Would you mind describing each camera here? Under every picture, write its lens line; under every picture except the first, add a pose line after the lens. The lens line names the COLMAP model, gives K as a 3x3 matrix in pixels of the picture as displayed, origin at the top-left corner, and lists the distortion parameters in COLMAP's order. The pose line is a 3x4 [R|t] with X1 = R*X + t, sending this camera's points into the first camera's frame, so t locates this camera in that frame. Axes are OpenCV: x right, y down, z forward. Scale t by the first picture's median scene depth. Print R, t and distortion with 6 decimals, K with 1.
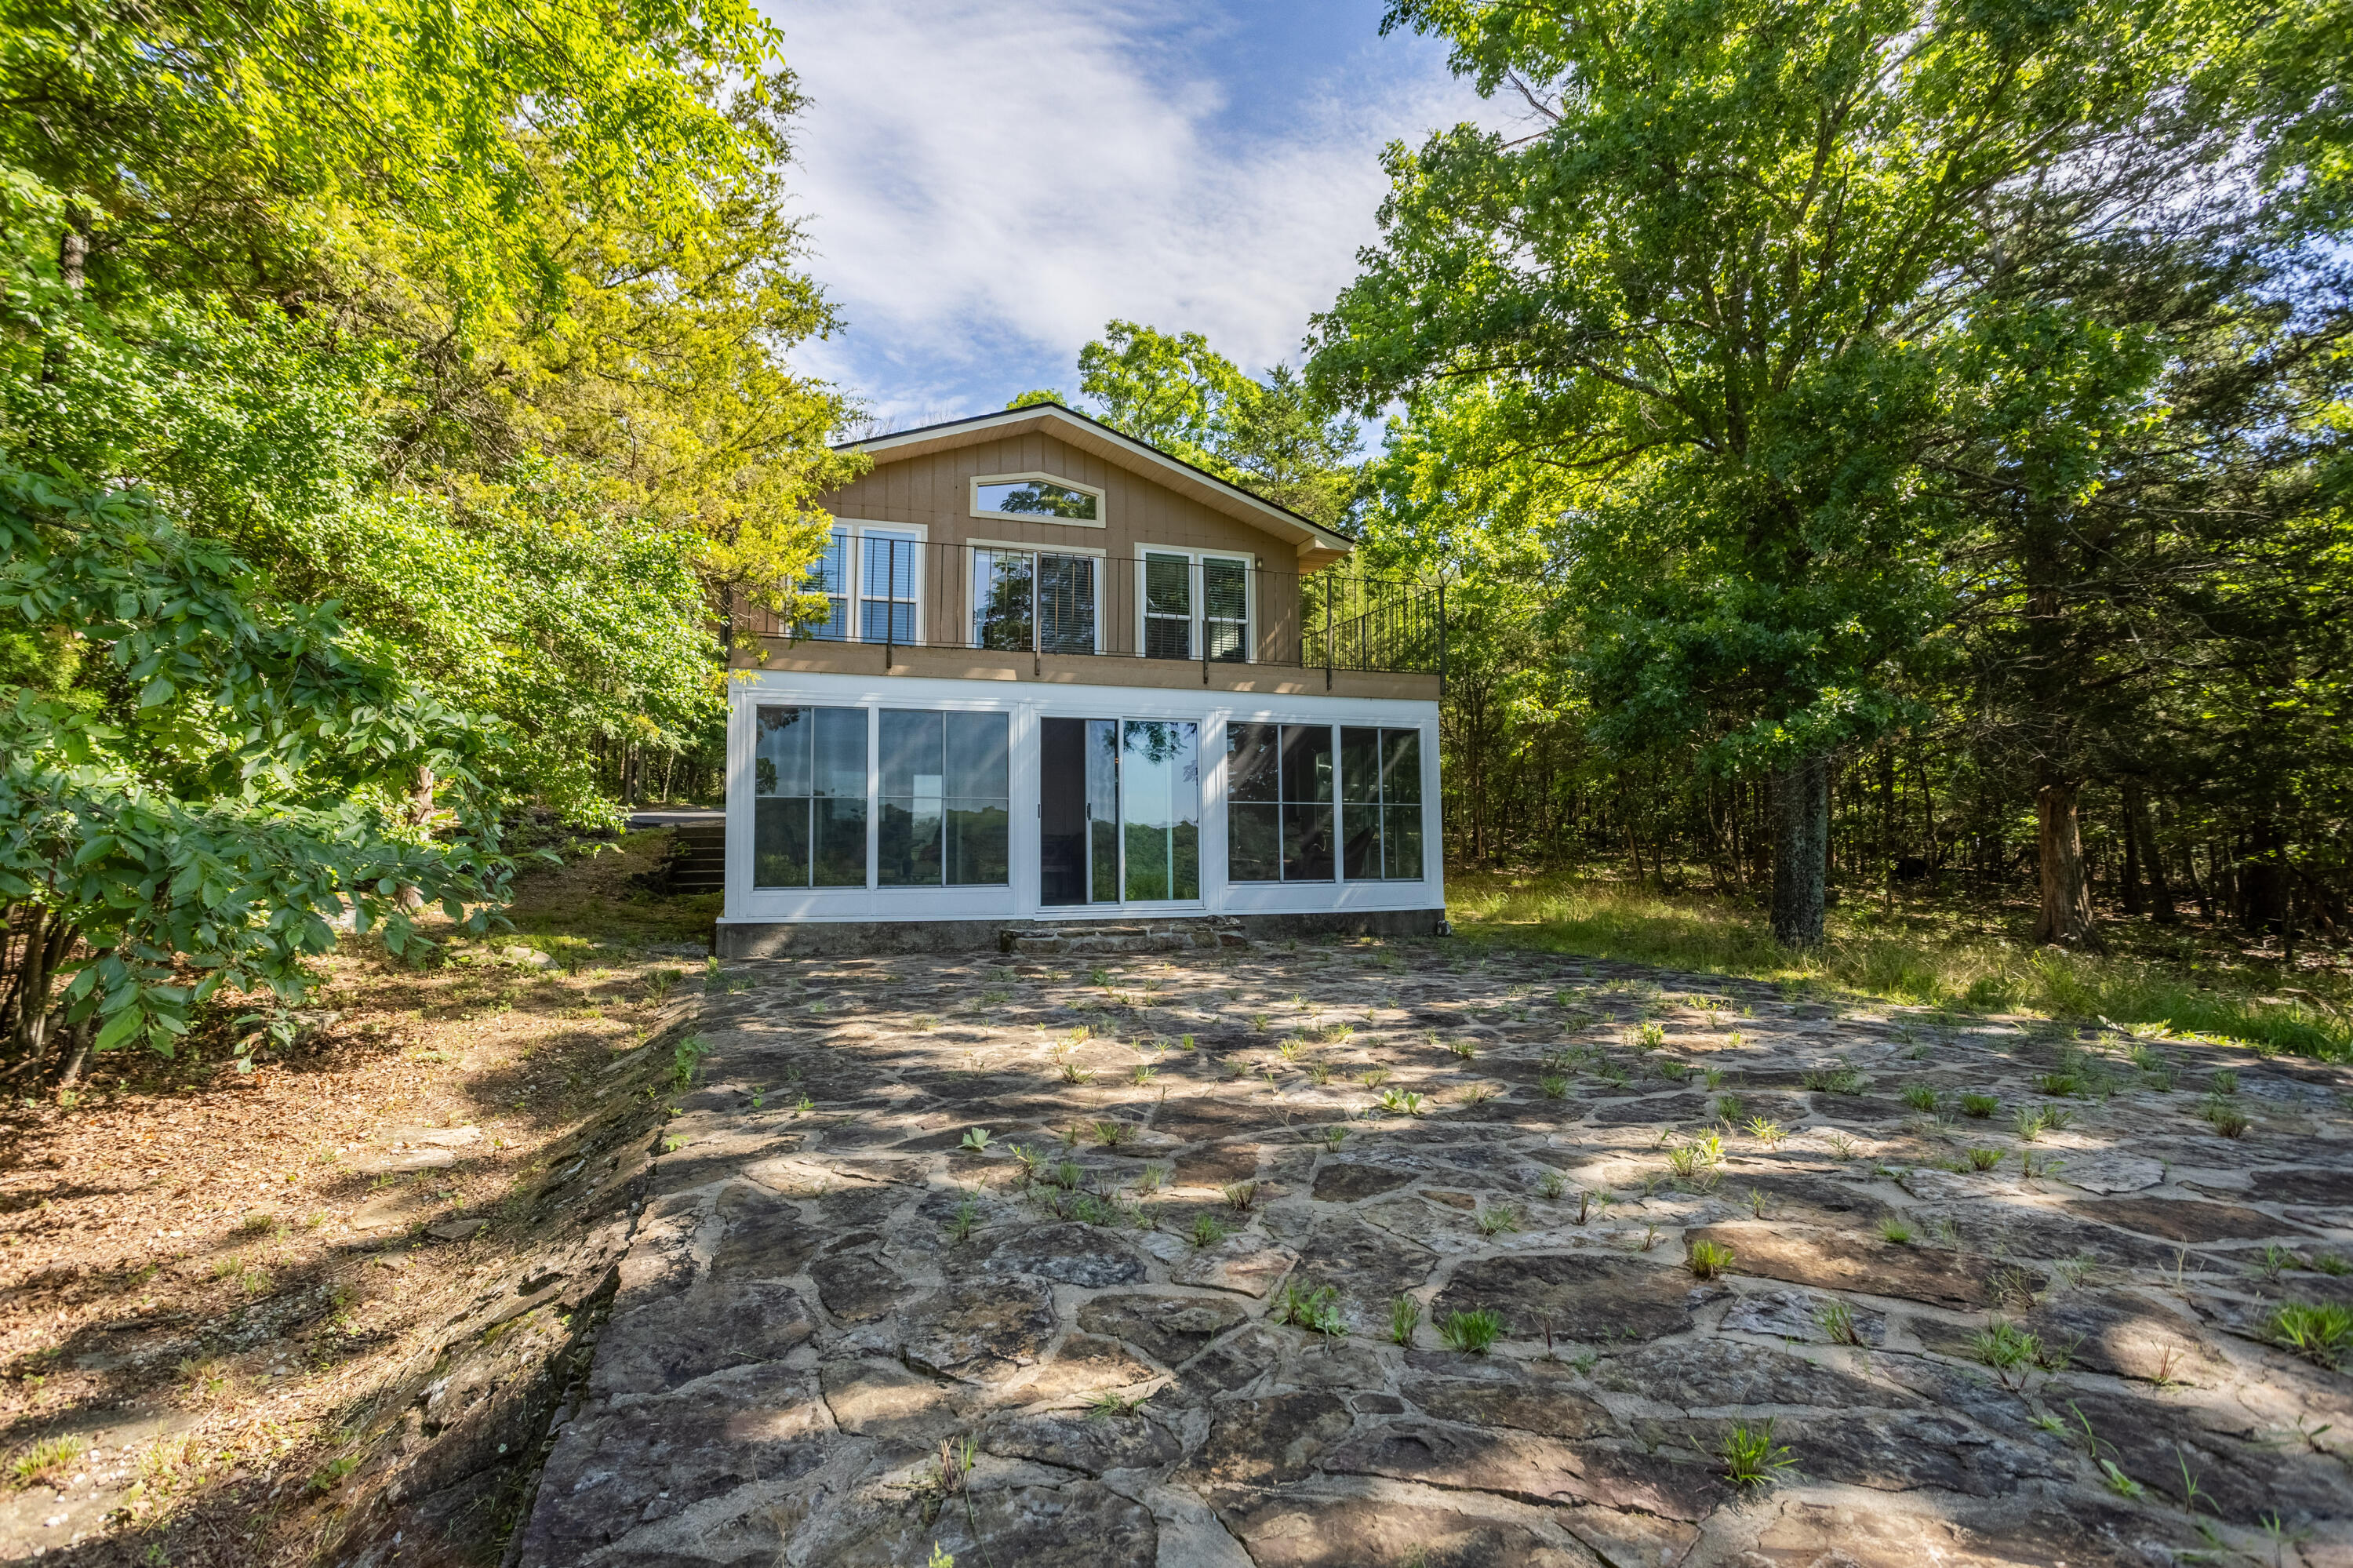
lens RADIAL K [[1142.7, 0, 1151.8], [0, 1142.7, 778.5], [0, 0, 1]] dist [-0.034818, 0.017579]
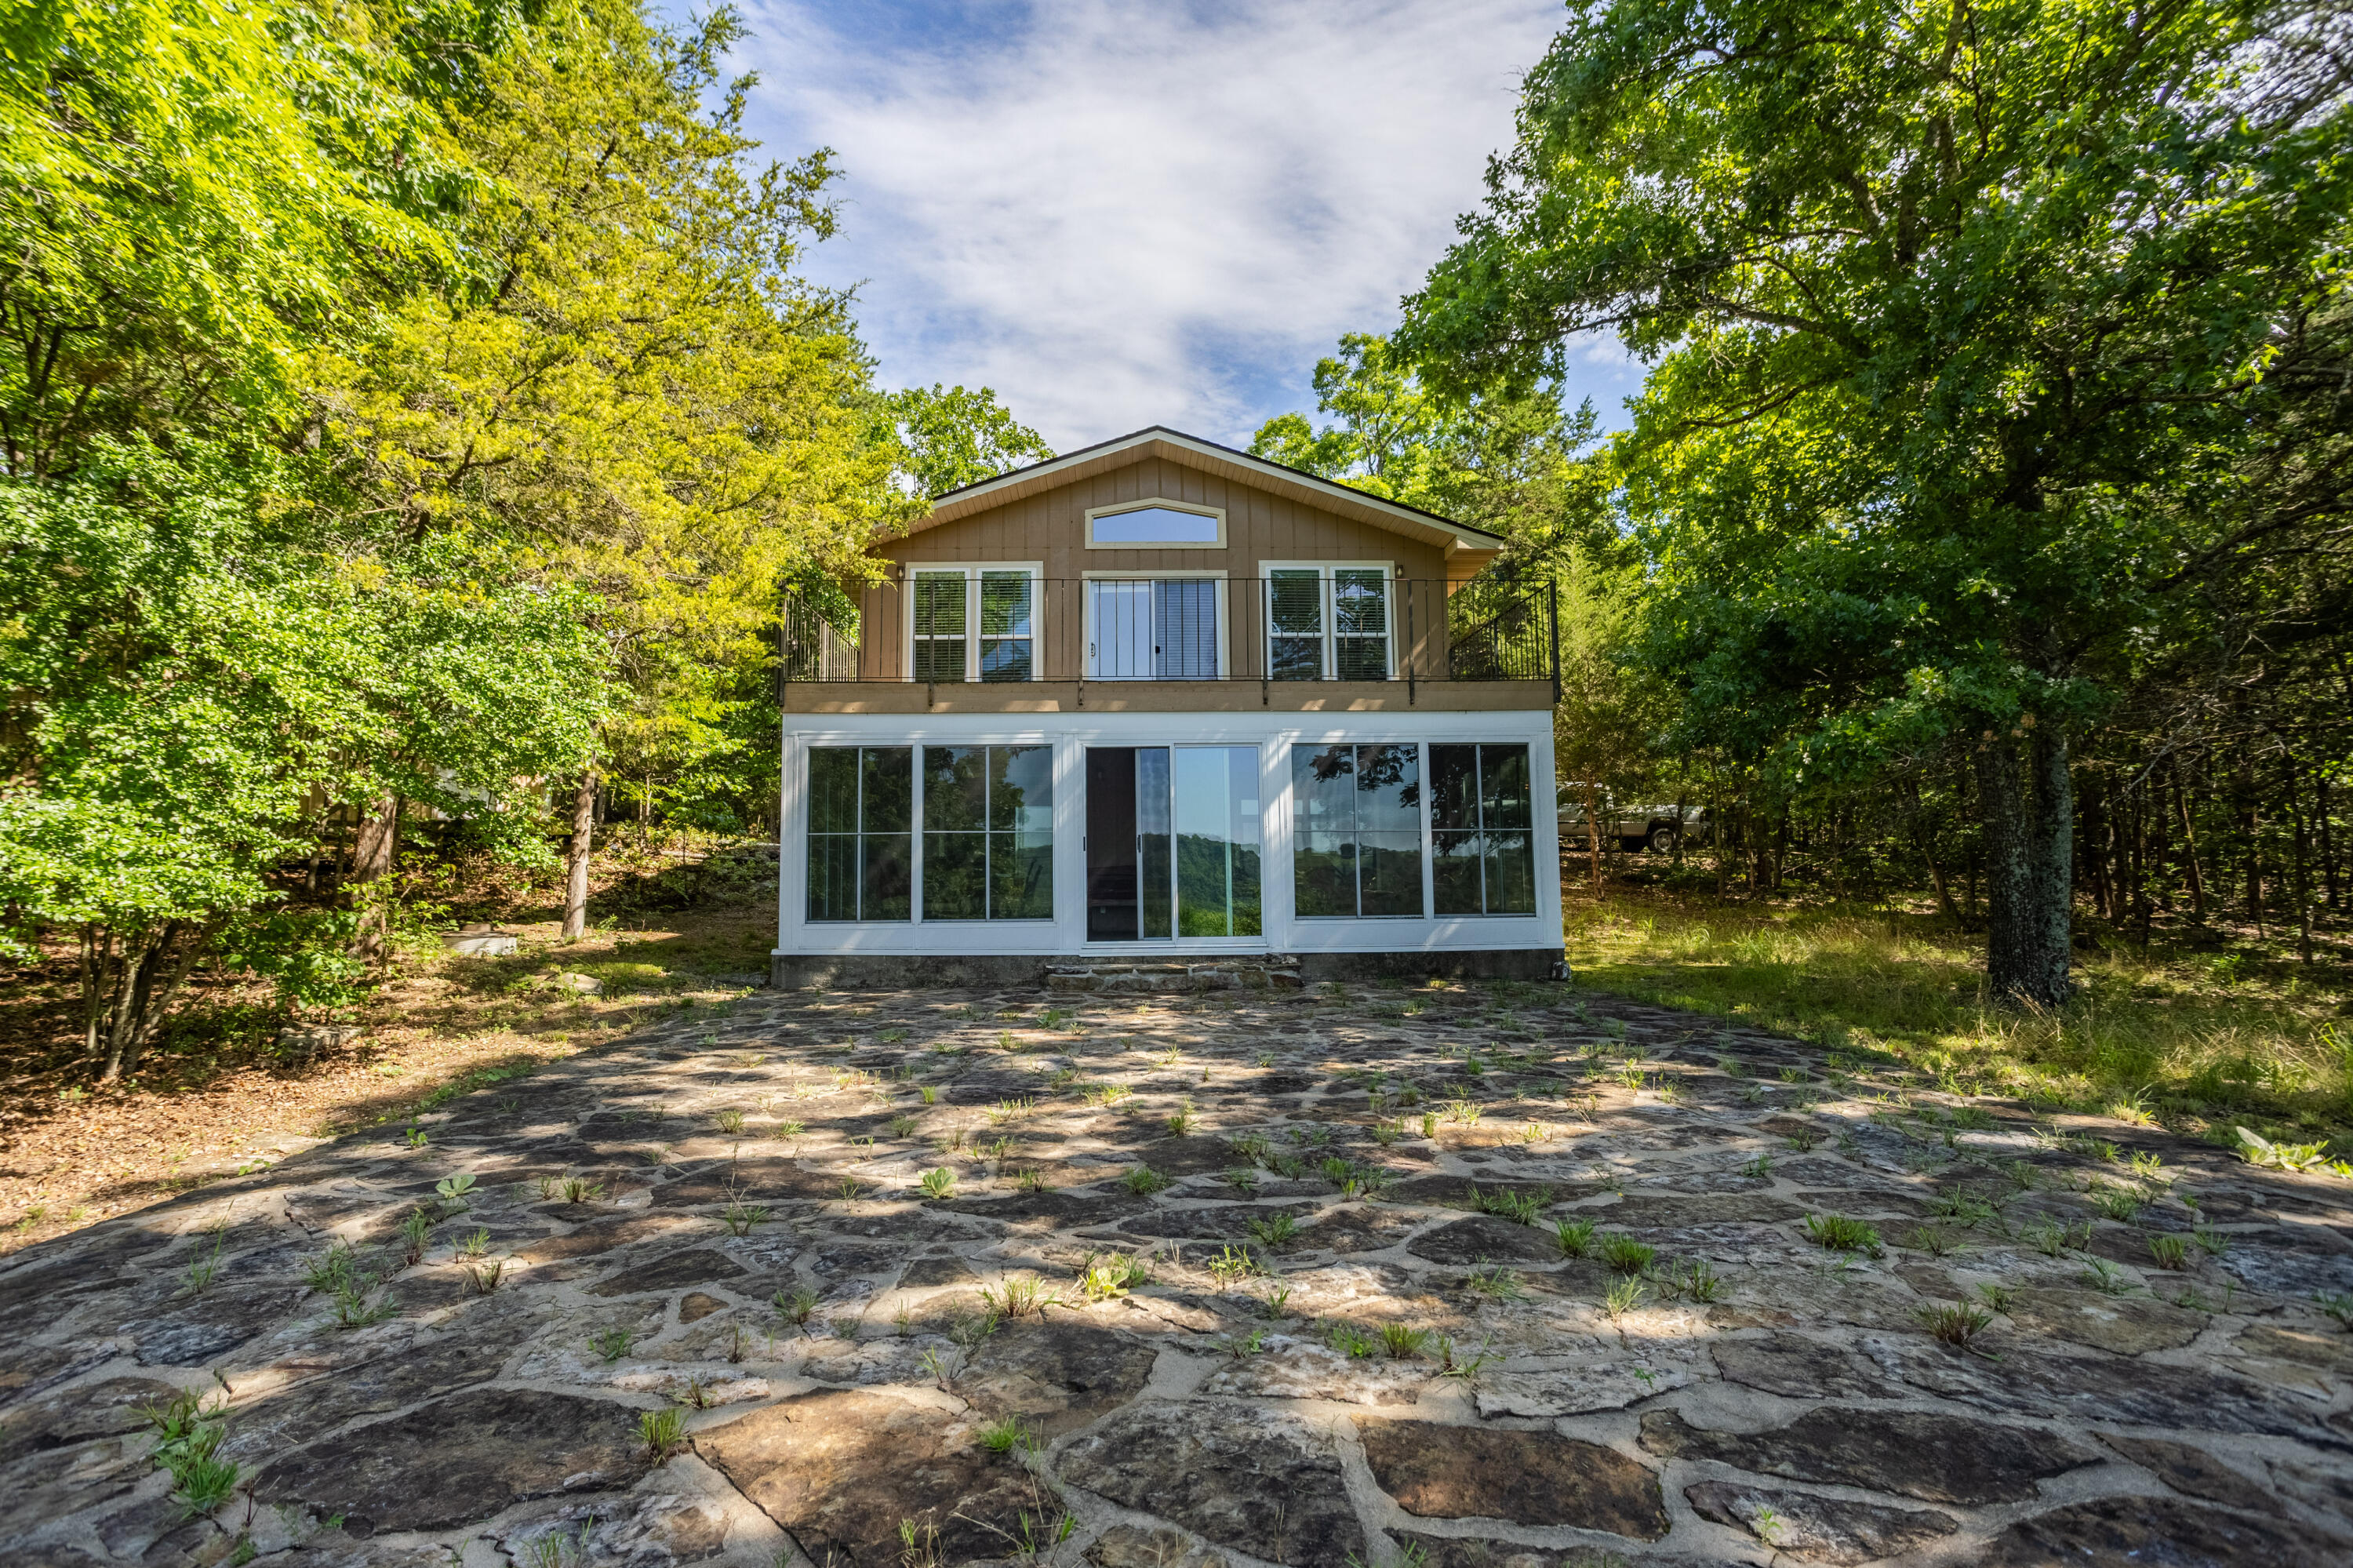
lens RADIAL K [[1142.7, 0, 1154.4], [0, 1142.7, 778.6], [0, 0, 1]] dist [-0.034818, 0.017579]
pose [[0.952573, -0.032587, -0.302562, 0.253366], [0.024917, 0.999264, -0.029178, 0.002549], [0.303290, 0.020255, 0.952683, 0.086605]]
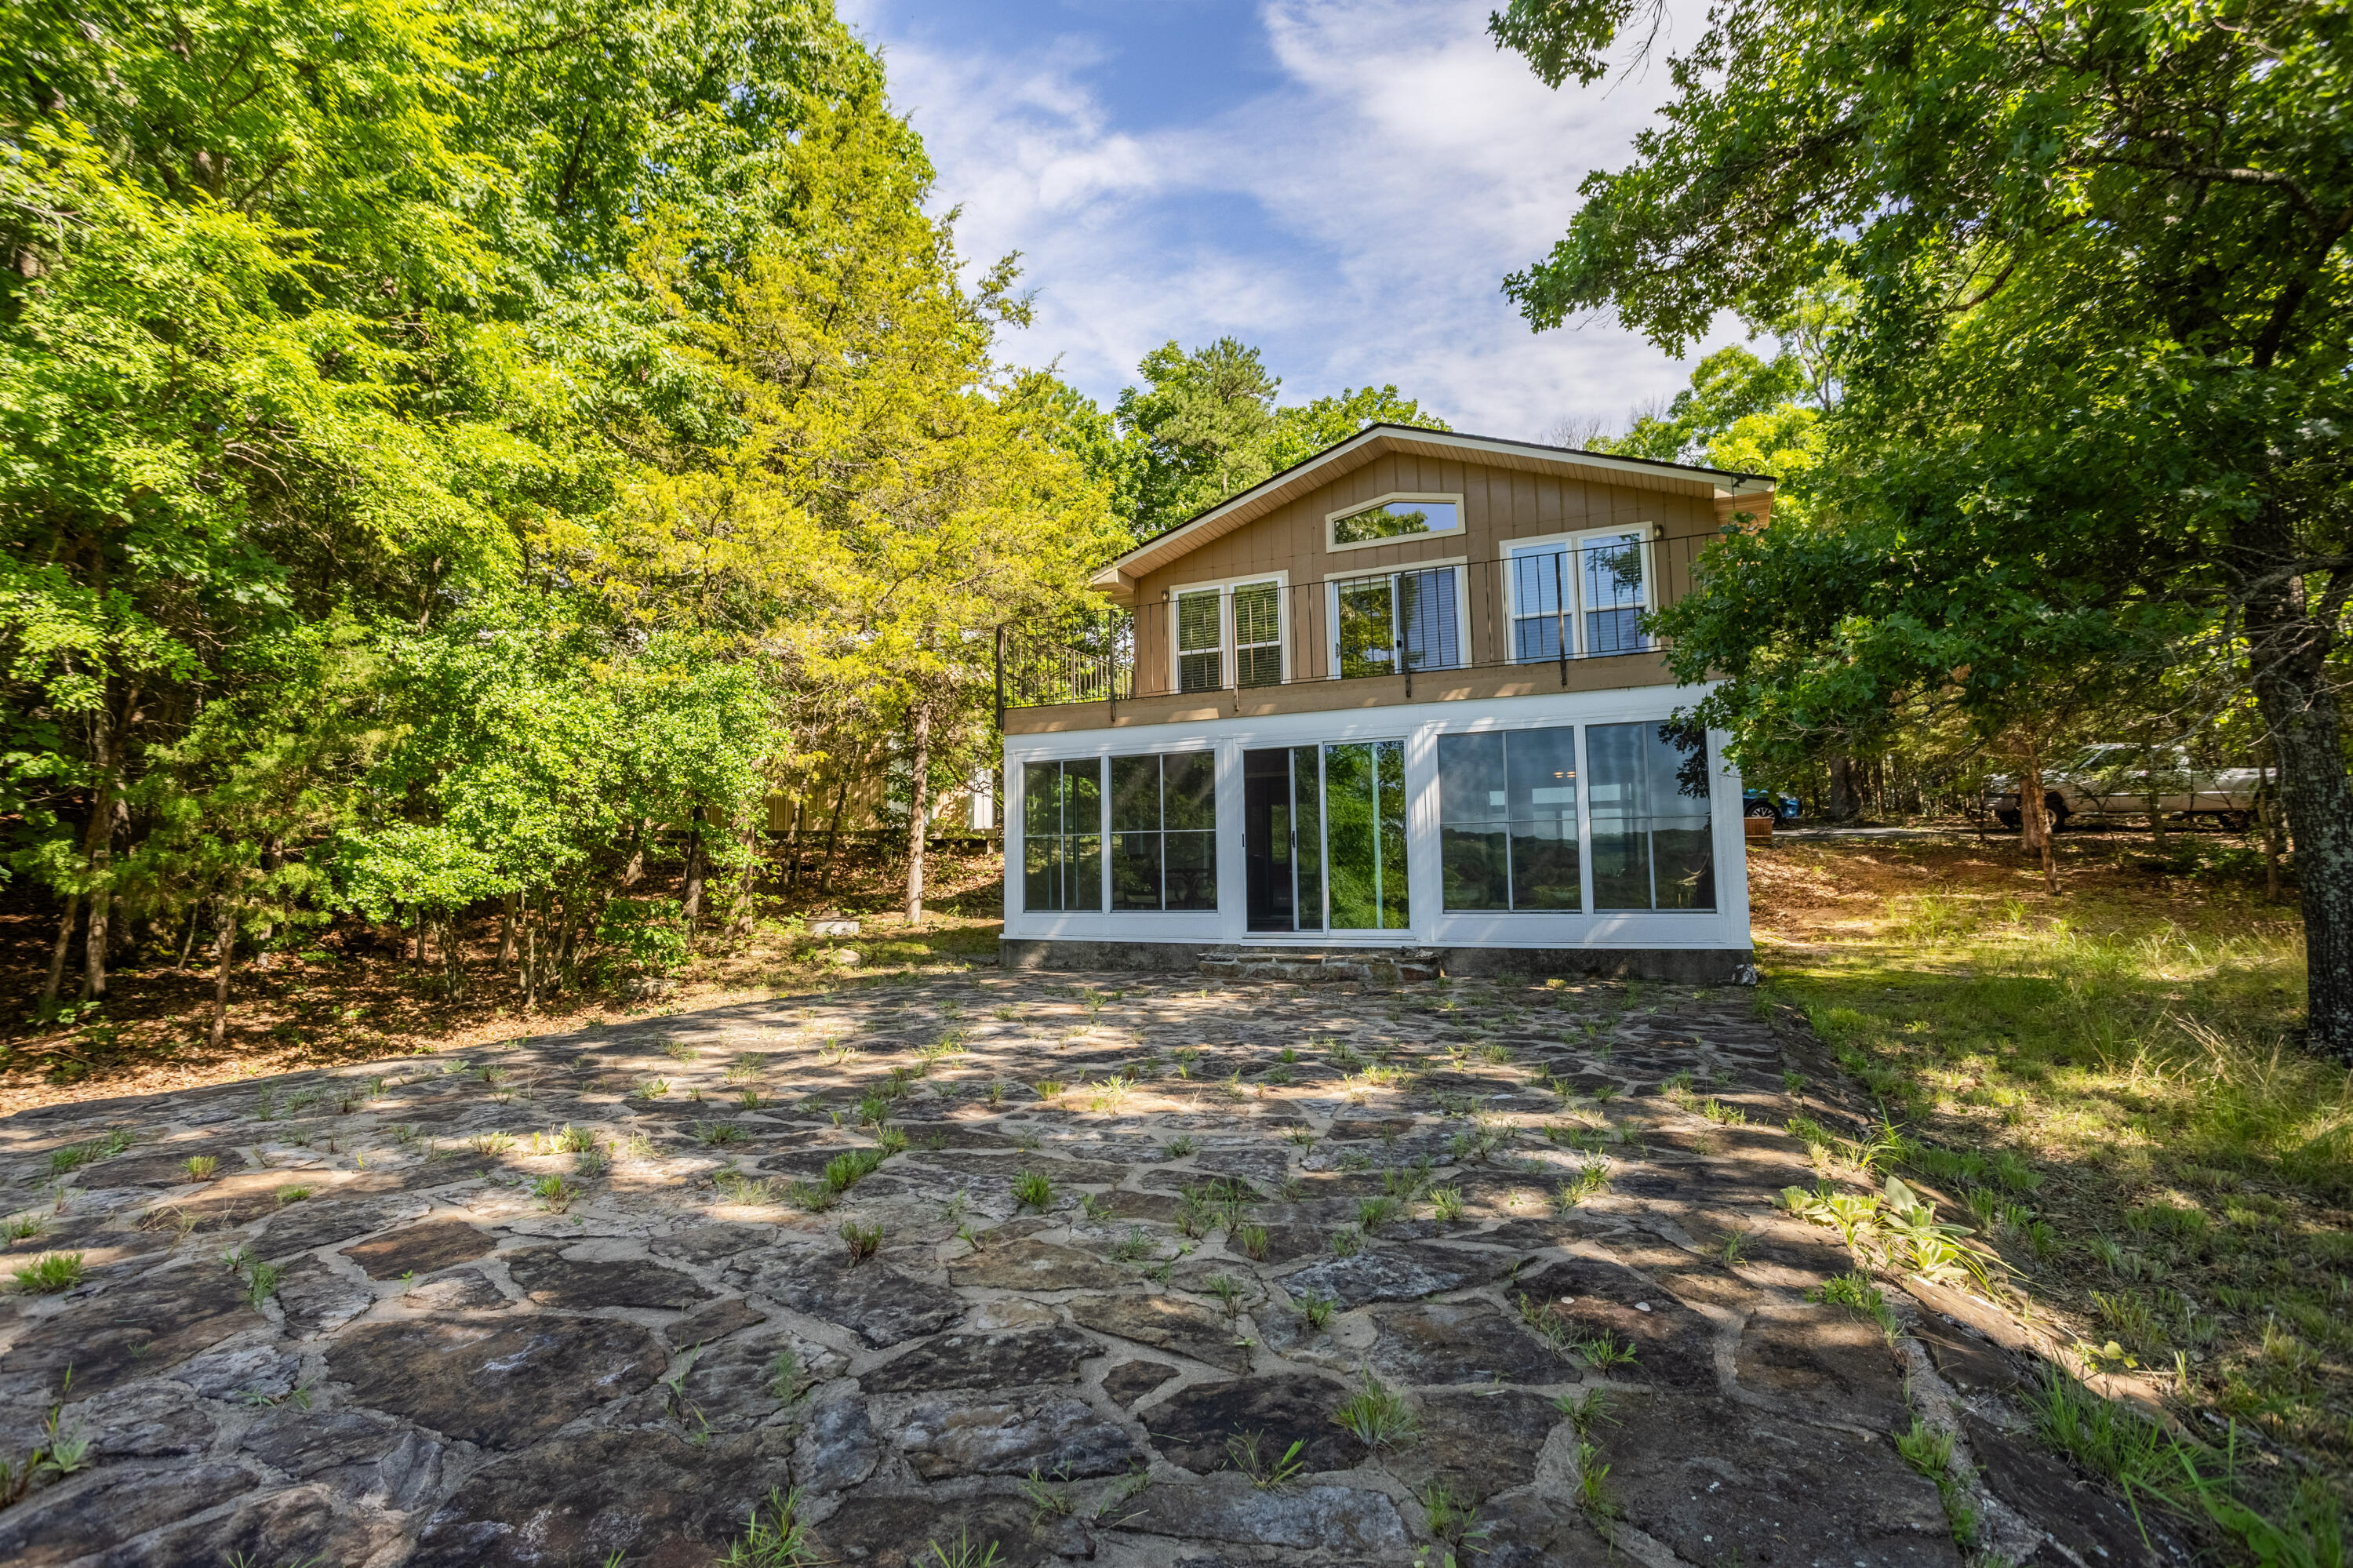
lens RADIAL K [[1142.7, 0, 1151.1], [0, 1142.7, 777.4], [0, 0, 1]] dist [-0.034818, 0.017579]
pose [[0.703441, -0.067854, -0.707507, 0.581894], [0.054350, 0.997653, -0.041643, 0.009650], [0.708672, -0.009160, 0.705478, 0.200756]]
